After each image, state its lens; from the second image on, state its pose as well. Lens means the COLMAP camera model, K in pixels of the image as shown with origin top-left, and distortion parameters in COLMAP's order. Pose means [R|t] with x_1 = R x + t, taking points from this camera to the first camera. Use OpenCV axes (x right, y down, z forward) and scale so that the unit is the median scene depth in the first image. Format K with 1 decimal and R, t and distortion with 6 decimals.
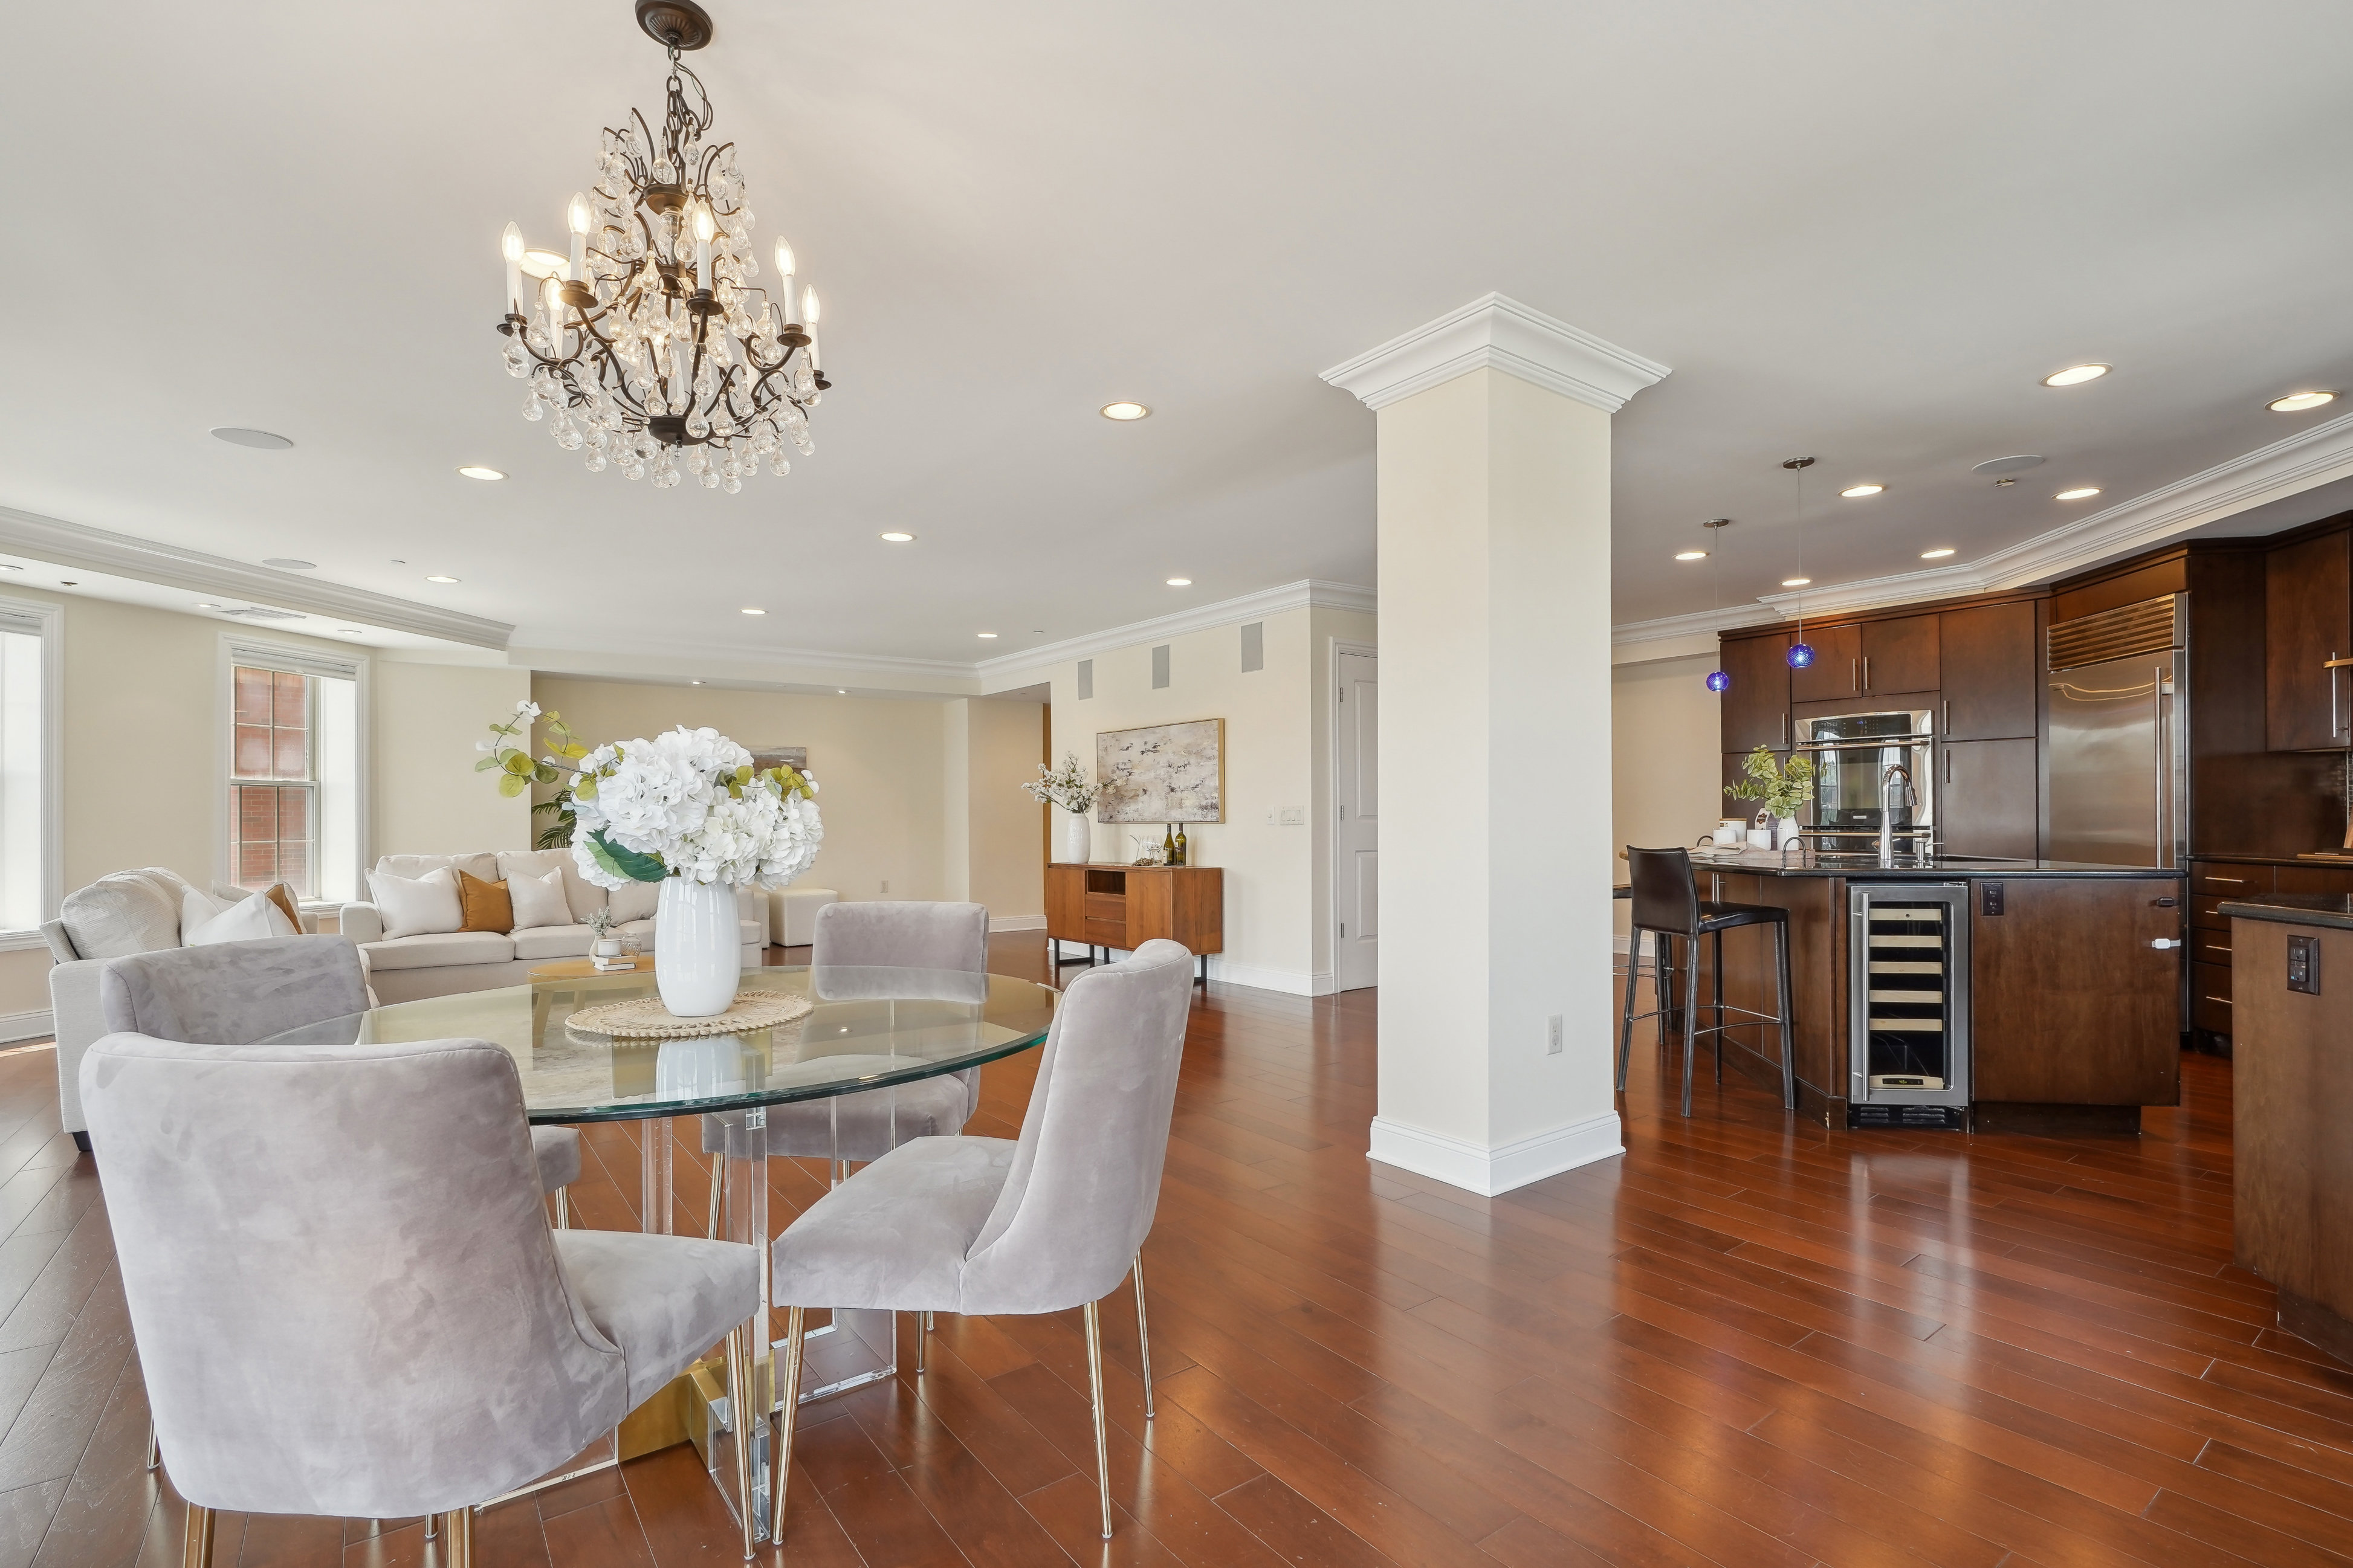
lens RADIAL K [[1092.9, 0, 1167.7], [0, 1092.9, 815.9], [0, 0, 1]] dist [-0.016263, 0.008055]
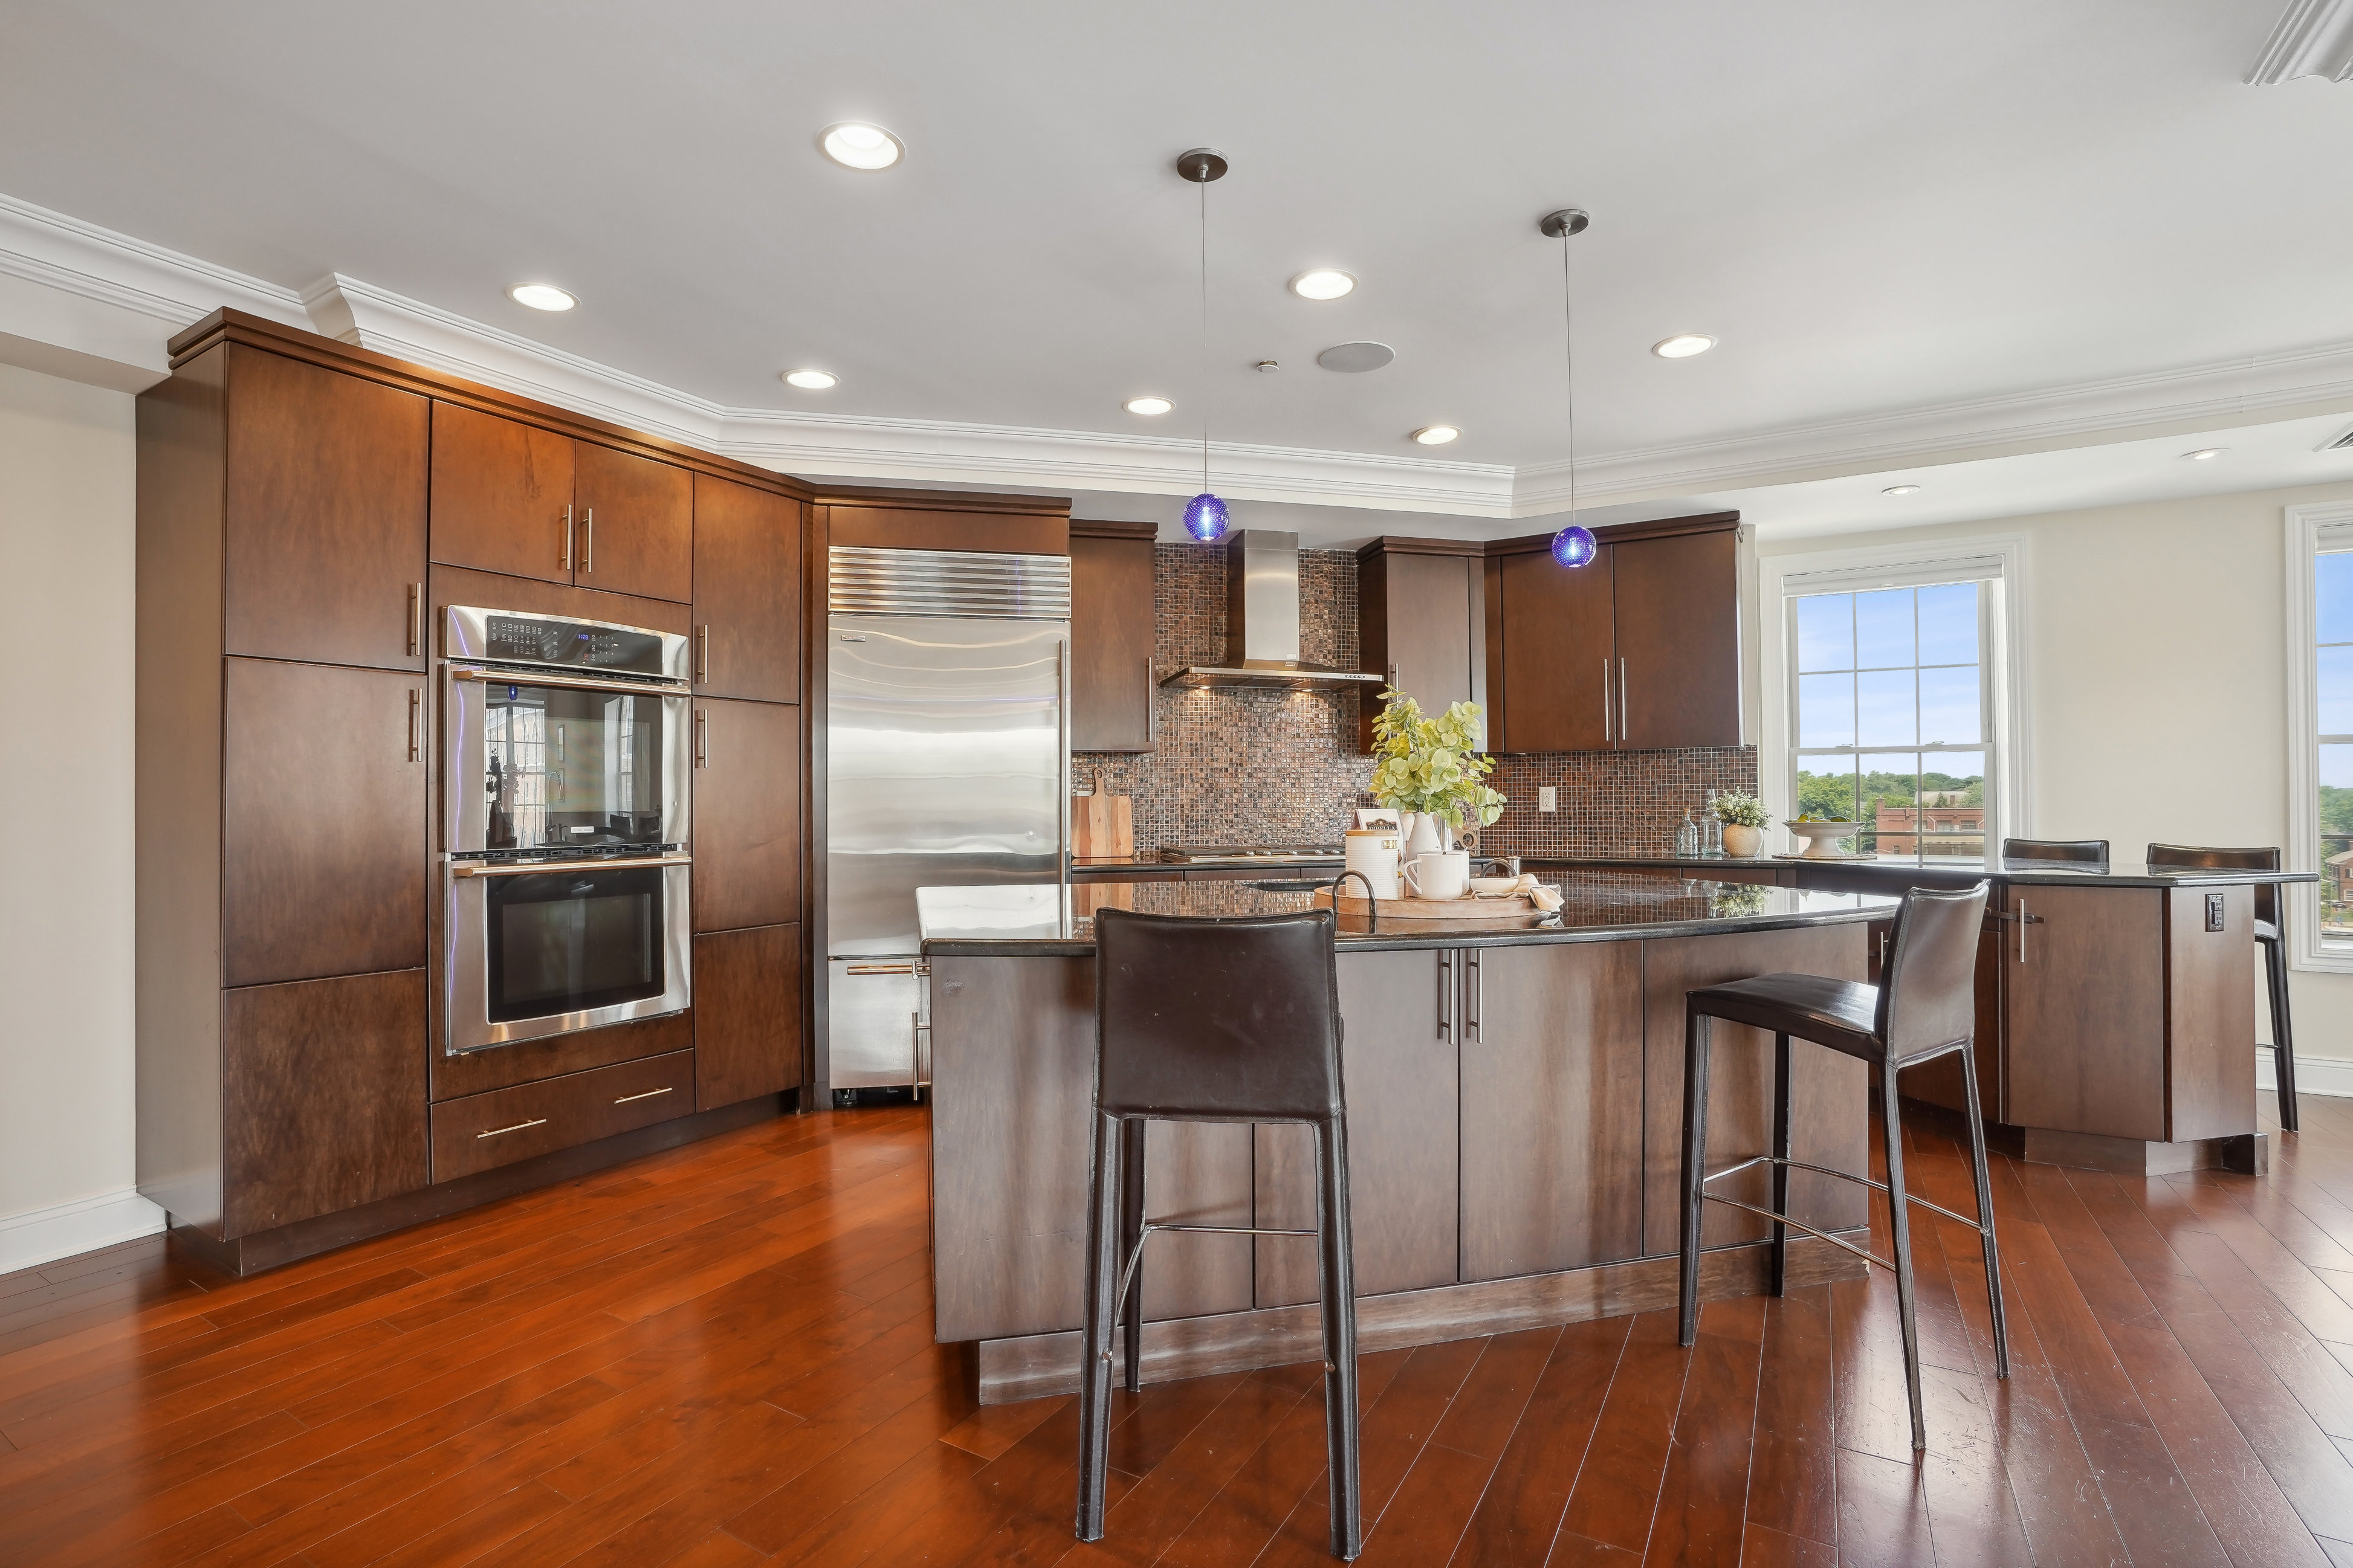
lens RADIAL K [[1092.9, 0, 1175.3], [0, 1092.9, 797.2], [0, 0, 1]] dist [-0.016263, 0.008055]
pose [[-0.390085, 0.014109, 0.920671, 0.109749], [0.009070, 0.999893, -0.011480, -0.007407], [-0.920734, 0.003872, -0.390171, 1.264869]]
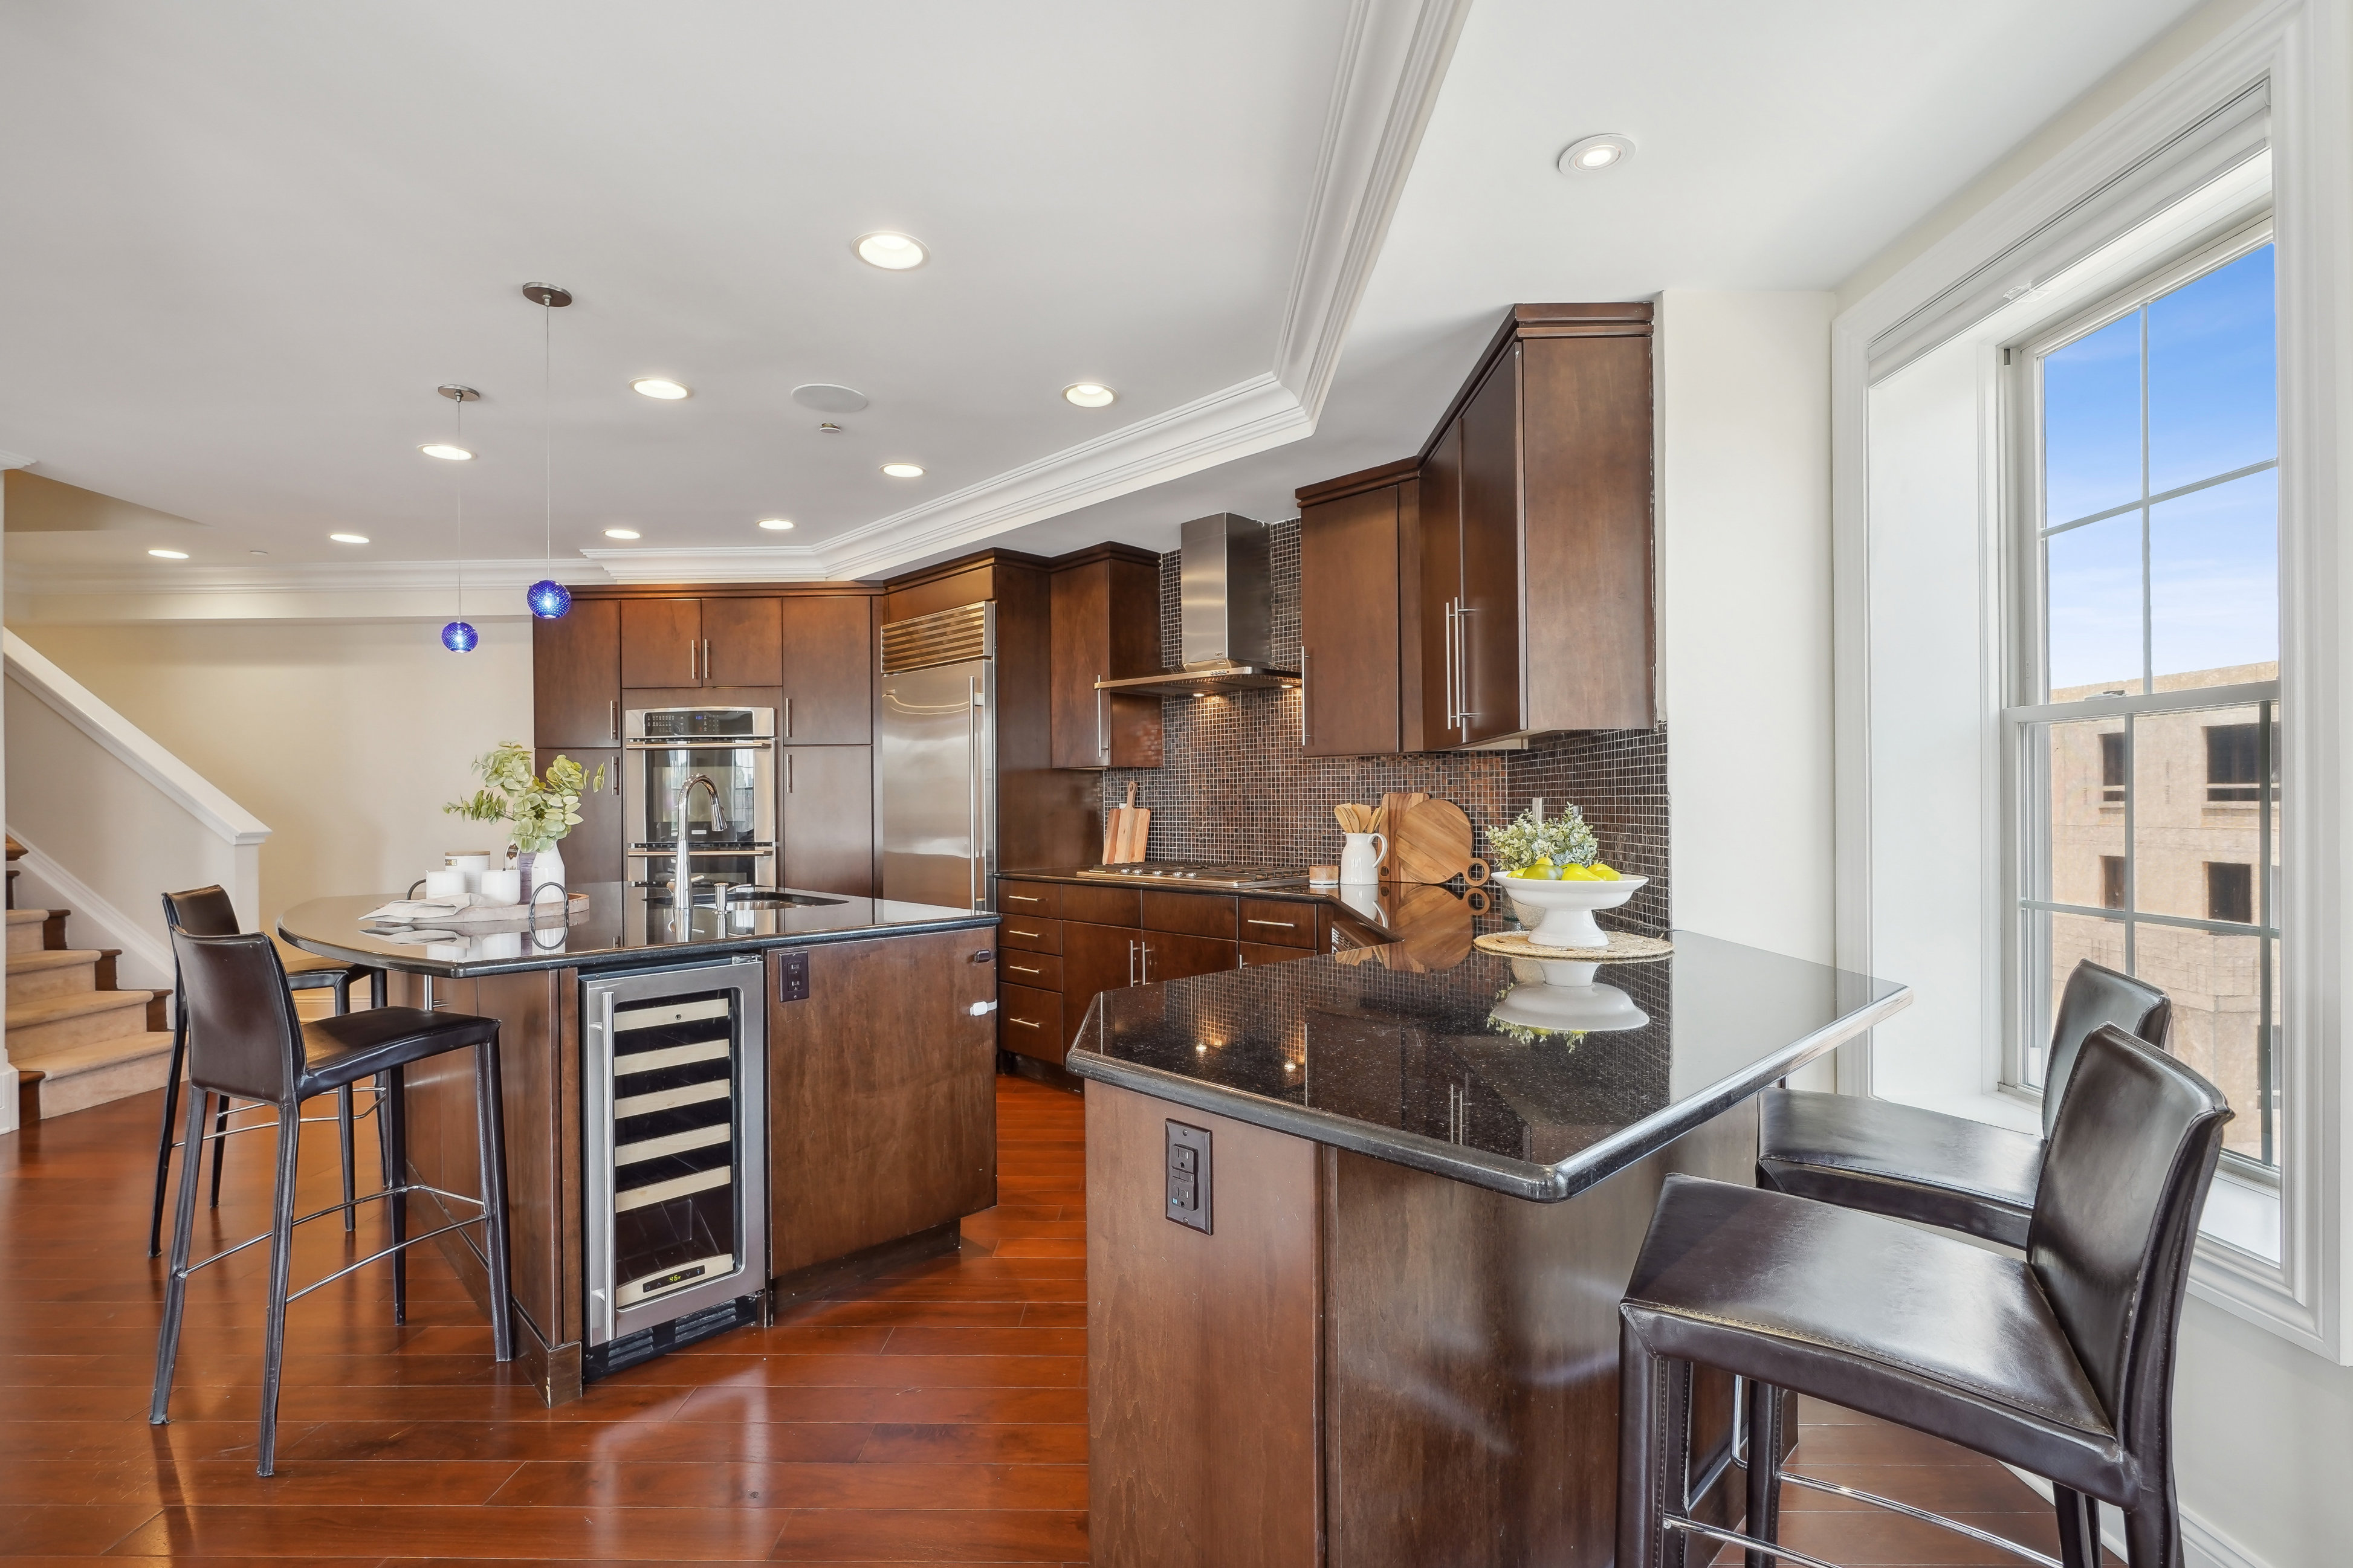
lens RADIAL K [[1092.9, 0, 1170.5], [0, 1092.9, 797.5], [0, 0, 1]] dist [-0.016263, 0.008055]
pose [[0.600875, 0.005903, 0.799321, 0.258678], [0.003674, 0.999942, -0.010146, -0.021023], [-0.799334, 0.009033, 0.600819, 0.291126]]
